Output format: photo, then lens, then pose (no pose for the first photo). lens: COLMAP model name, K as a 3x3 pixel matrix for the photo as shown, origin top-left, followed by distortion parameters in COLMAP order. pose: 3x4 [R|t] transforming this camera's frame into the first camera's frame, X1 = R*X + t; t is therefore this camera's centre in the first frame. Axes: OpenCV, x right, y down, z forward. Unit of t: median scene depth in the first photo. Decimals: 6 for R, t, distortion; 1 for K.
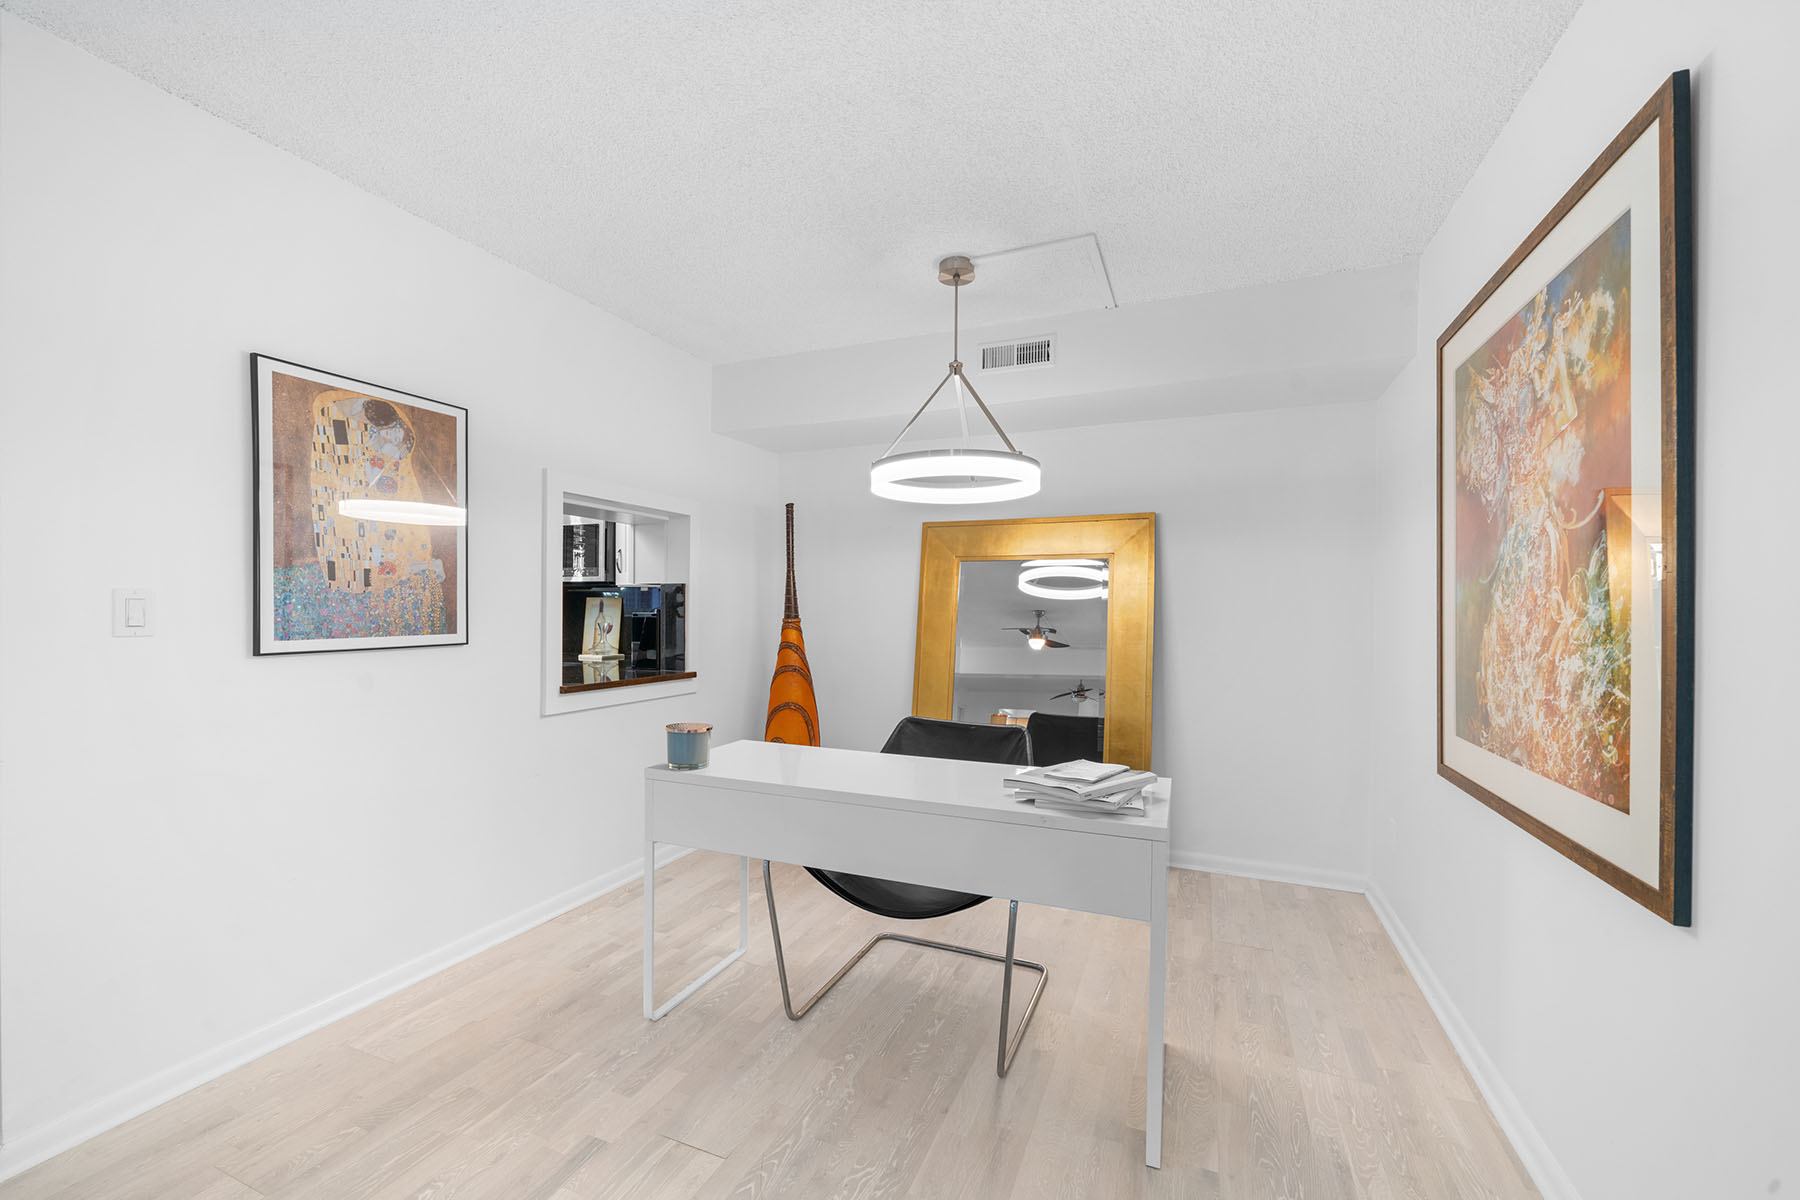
lens RADIAL K [[715.4, 0, 890.0], [0, 715.4, 616.8], [0, 0, 1]] dist [-0.000099, -0.000021]
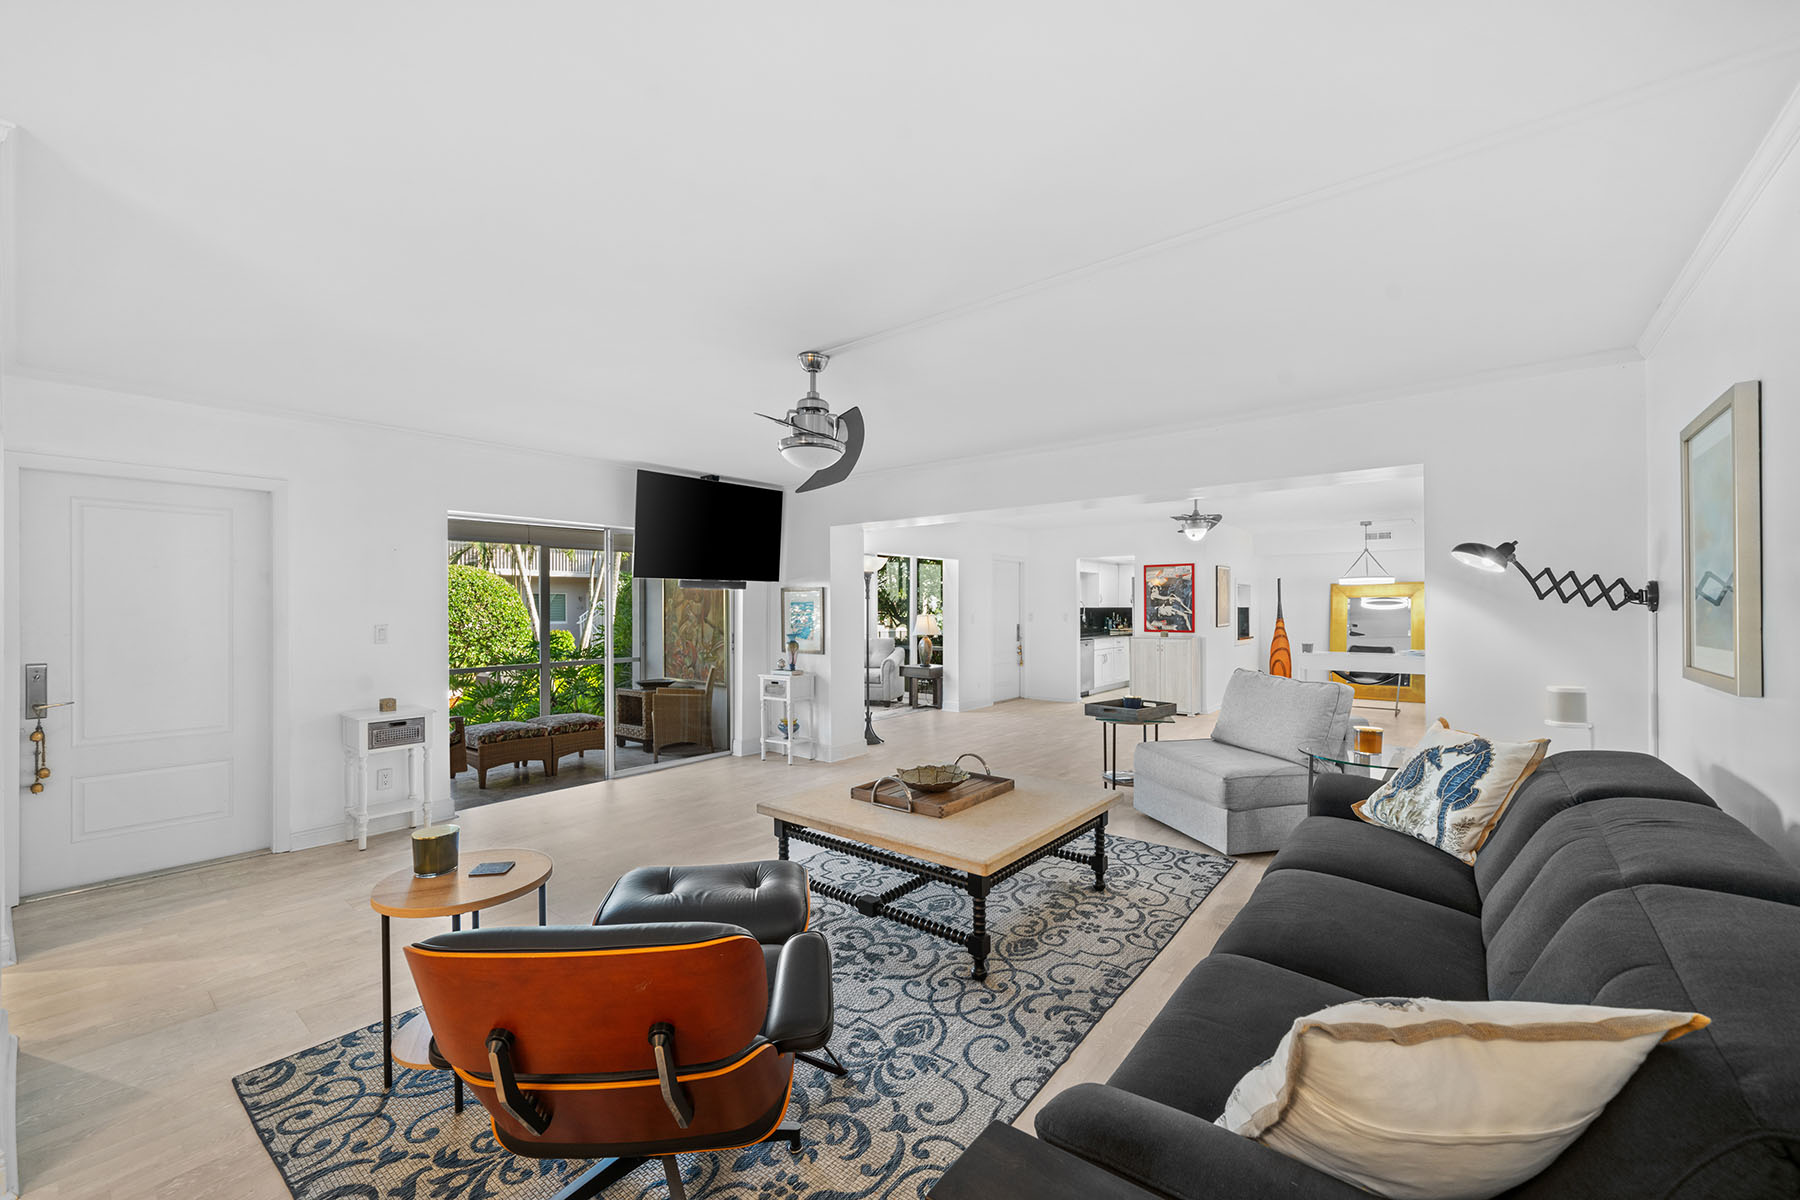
lens RADIAL K [[715.4, 0, 885.7], [0, 715.4, 605.5], [0, 0, 1]] dist [-0.000099, -0.000021]
pose [[0.960063, -0.014067, -0.279428, -0.951373], [0.008798, 0.999759, -0.020102, -0.007236], [0.279644, 0.016841, 0.959956, -2.432928]]
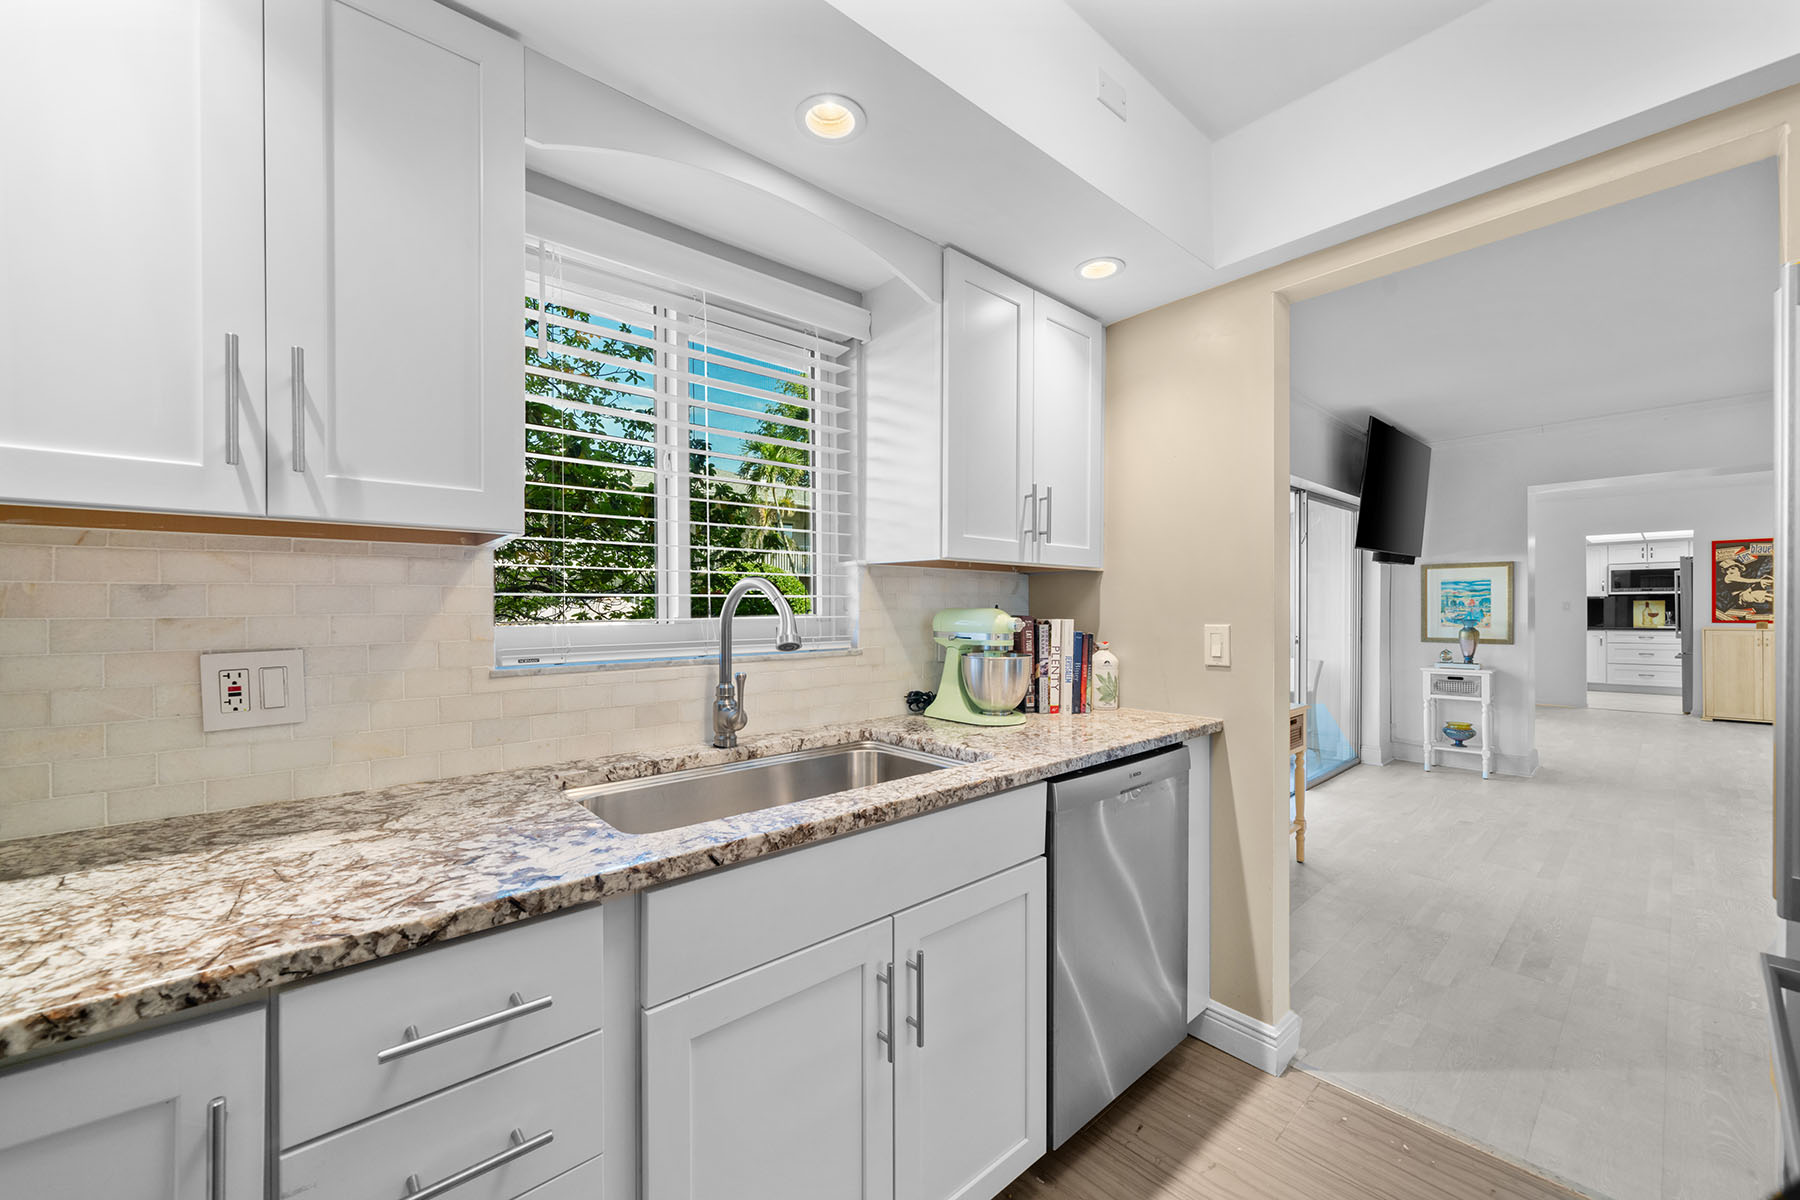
lens RADIAL K [[696.5, 0, 886.8], [0, 696.5, 599.7], [0, 0, 1]] dist [-0.002886, 0.000158]
pose [[0.903394, -0.015041, -0.428549, -2.186140], [0.004530, 0.999664, -0.025536, 0.019037], [0.428788, 0.021128, 0.903158, -2.585466]]
